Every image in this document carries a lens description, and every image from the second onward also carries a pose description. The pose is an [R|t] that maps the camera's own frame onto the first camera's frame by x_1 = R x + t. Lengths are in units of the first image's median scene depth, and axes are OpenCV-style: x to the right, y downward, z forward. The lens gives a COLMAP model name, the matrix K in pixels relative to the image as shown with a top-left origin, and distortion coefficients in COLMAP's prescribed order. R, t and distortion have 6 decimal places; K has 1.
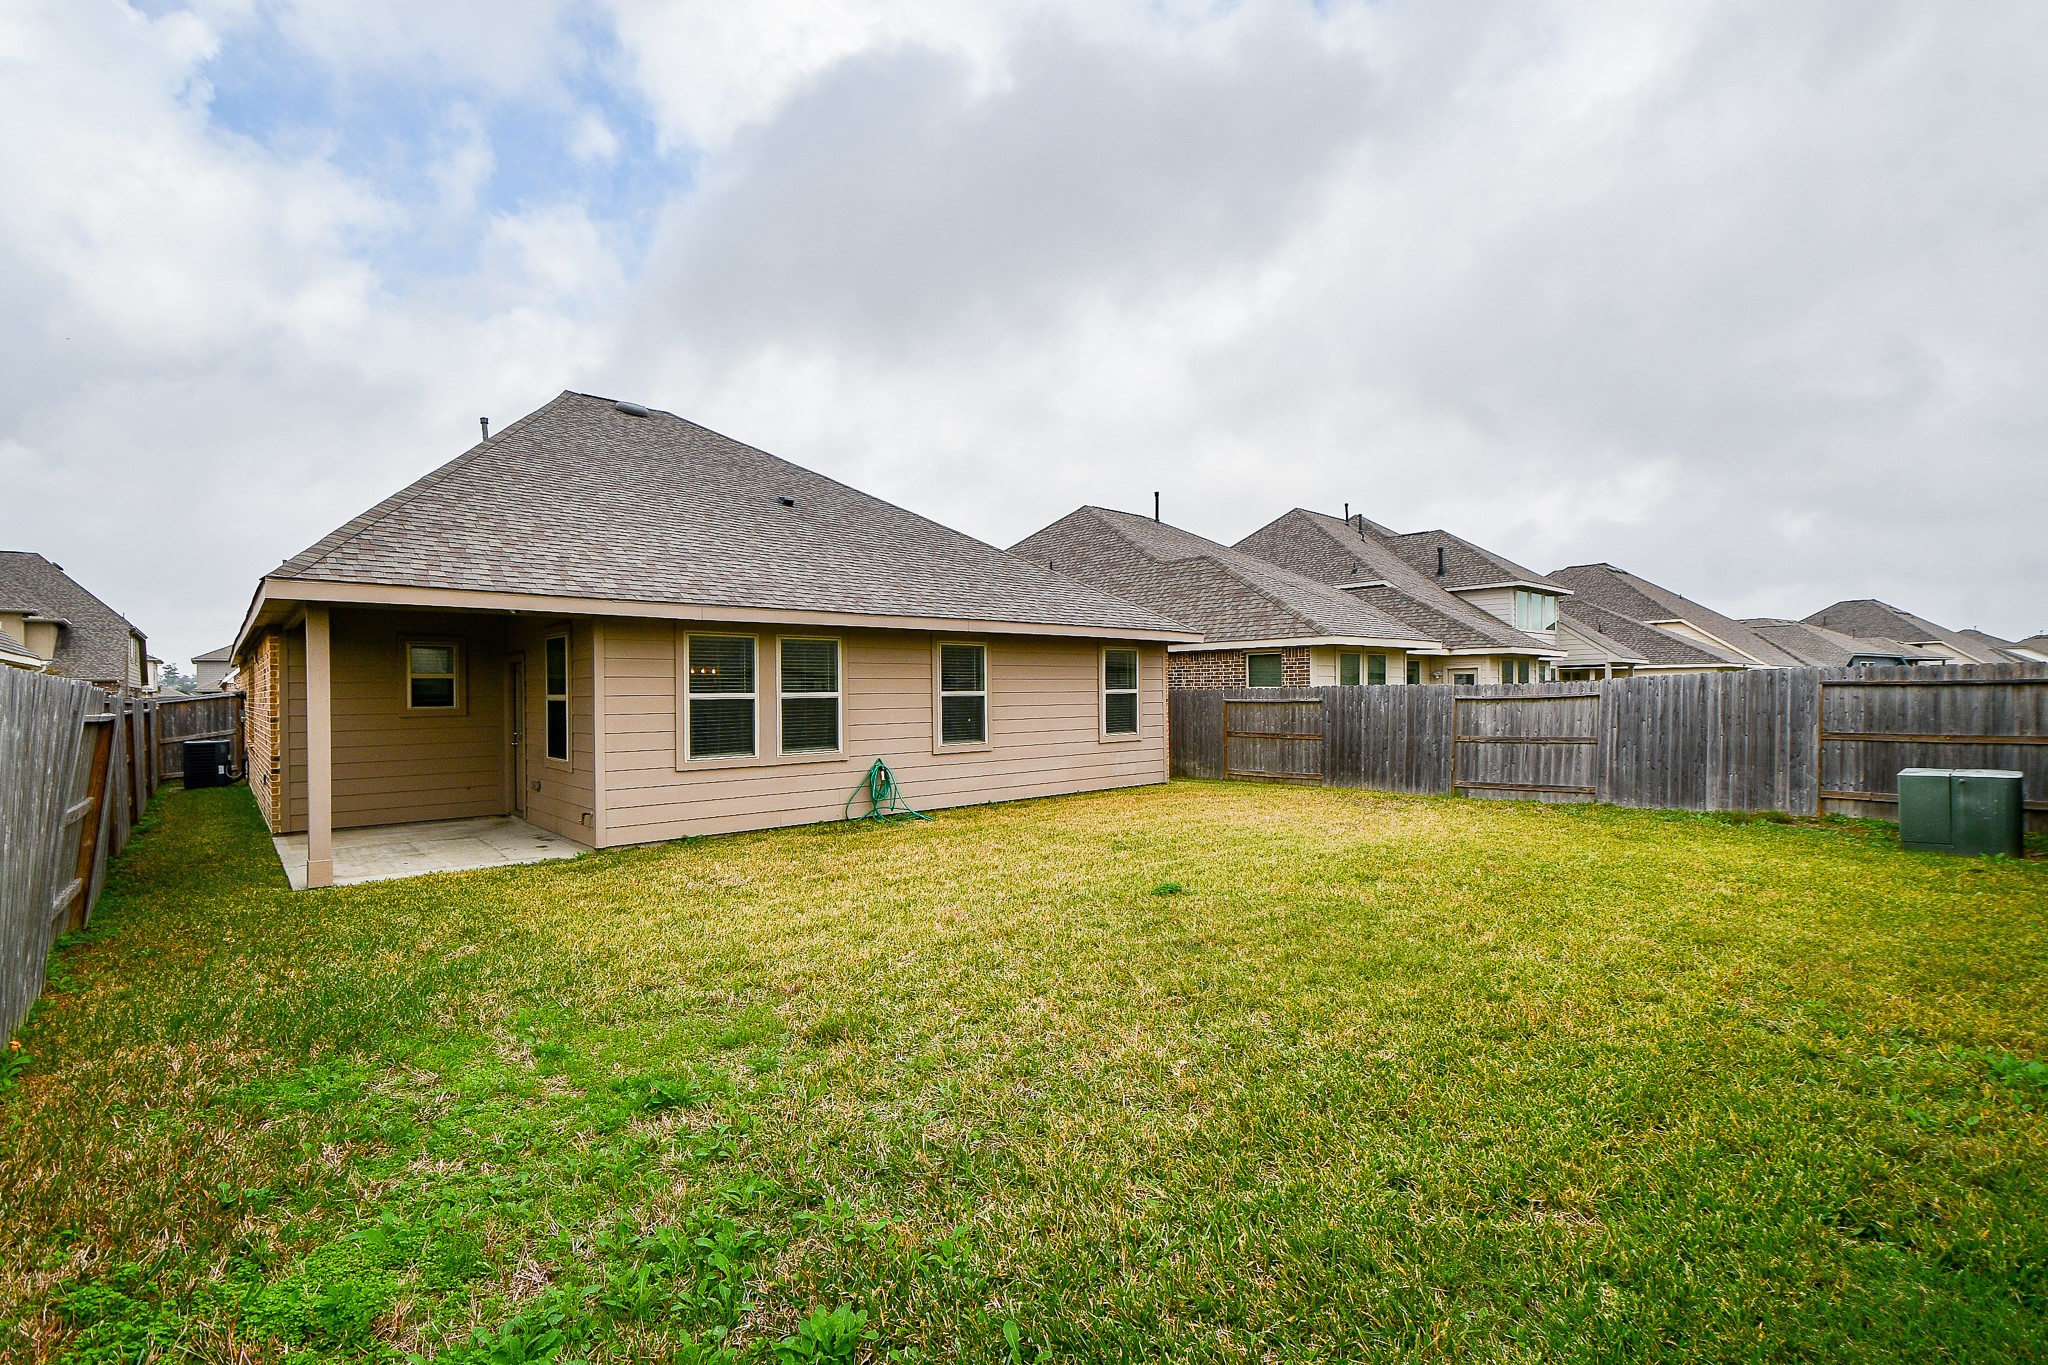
lens RADIAL K [[888.8, 0, 1037.5], [0, 888.8, 695.3], [0, 0, 1]] dist [-0.000312, -0.000403]
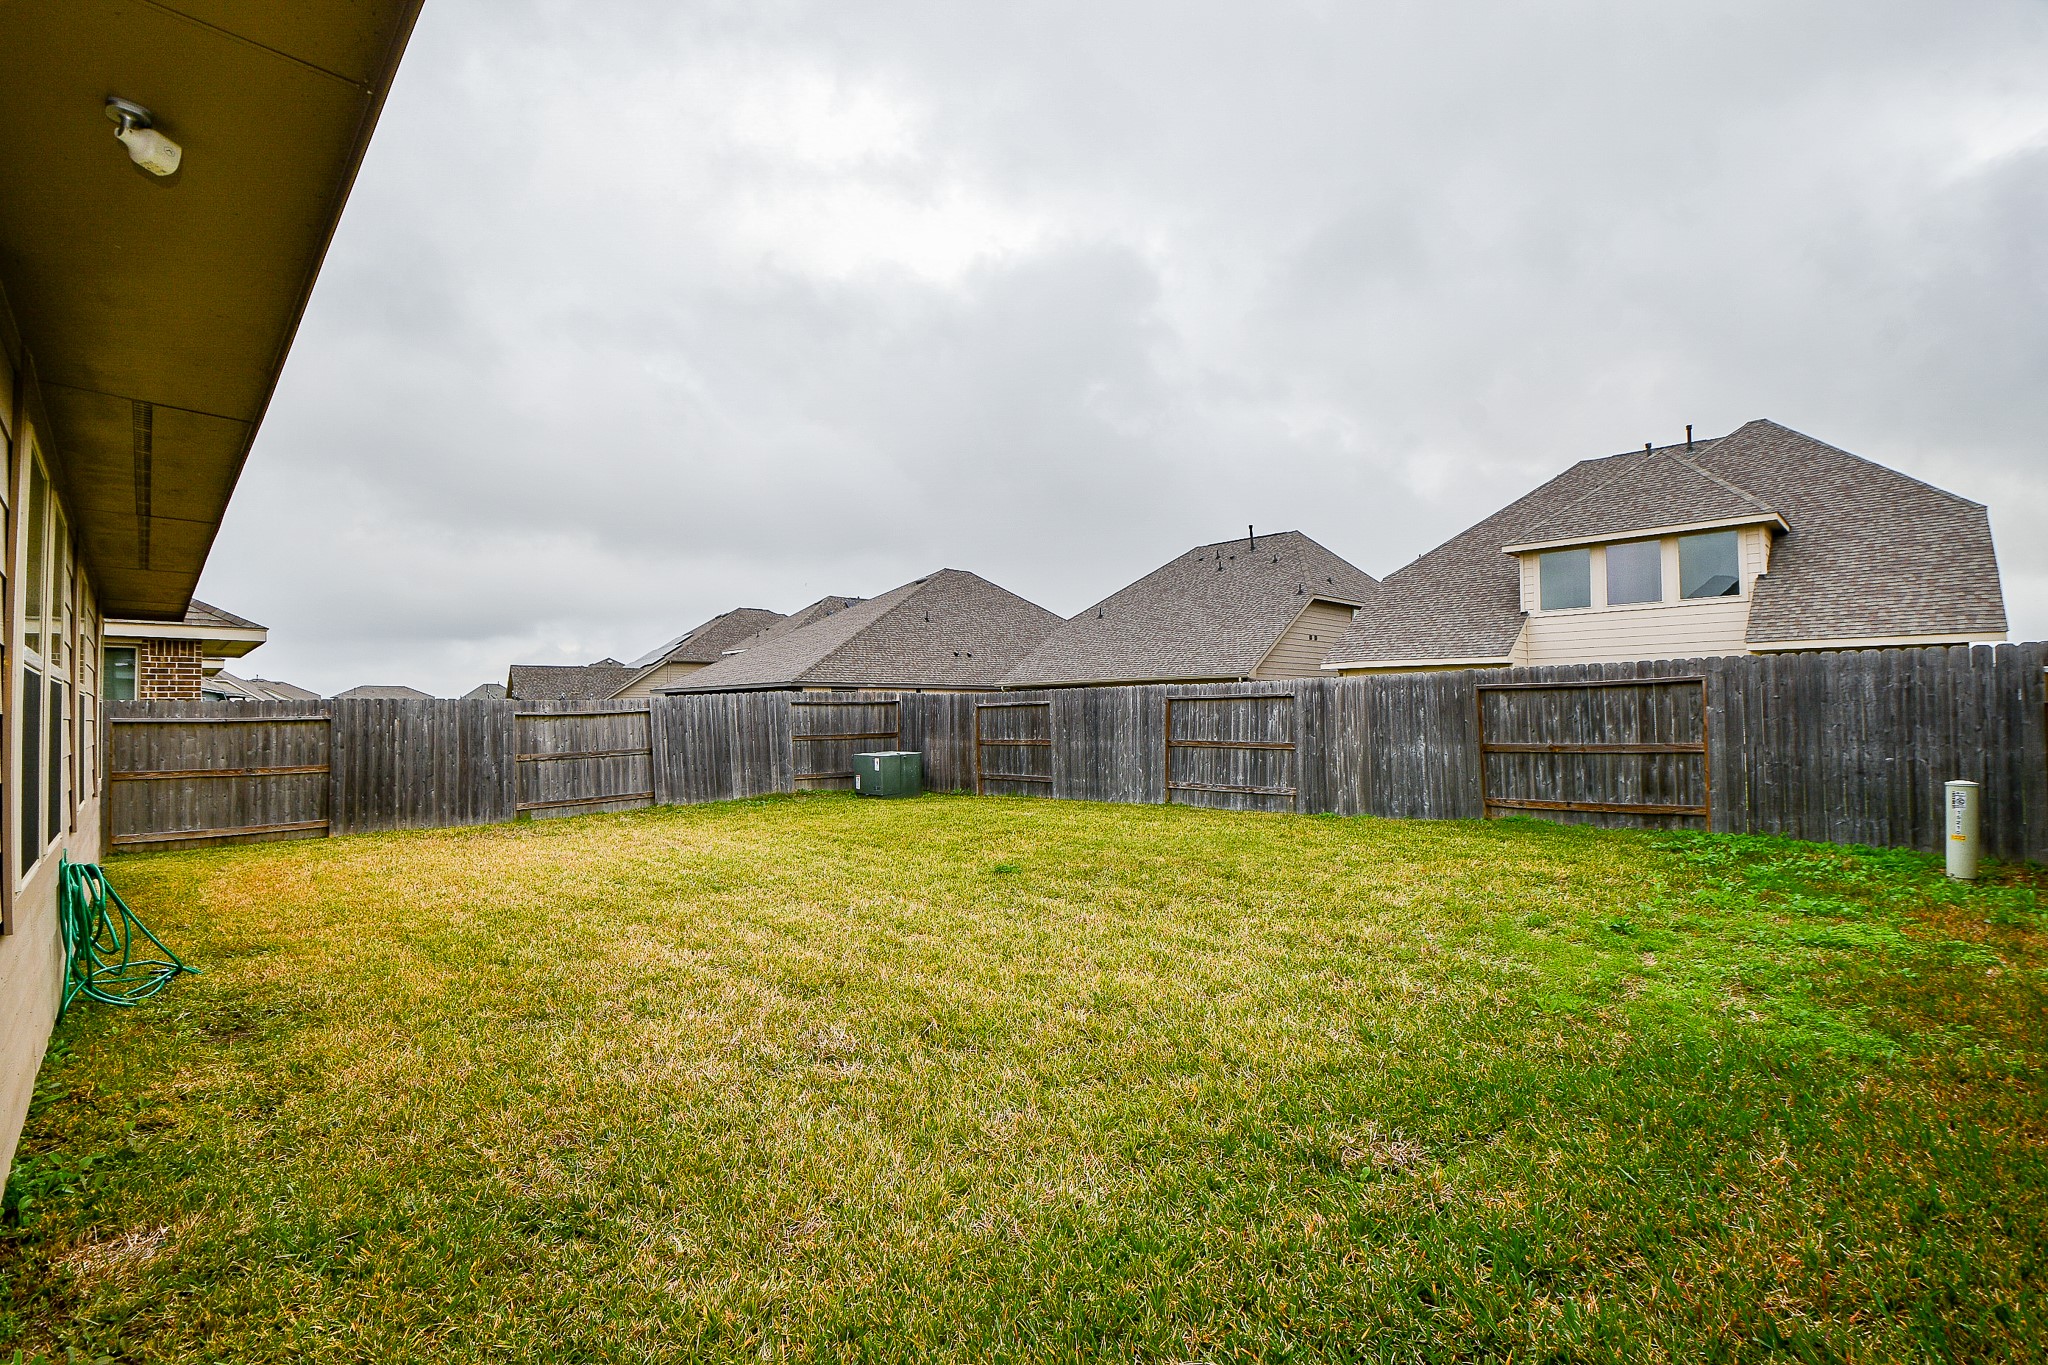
lens RADIAL K [[888.8, 0, 1037.5], [0, 888.8, 695.3], [0, 0, 1]] dist [-0.000312, -0.000403]
pose [[-0.001448, 0.026136, 0.999657, -0.486152], [0.012693, 0.999578, -0.026116, 0.015111], [-0.999918, 0.012651, -0.001779, 0.486400]]
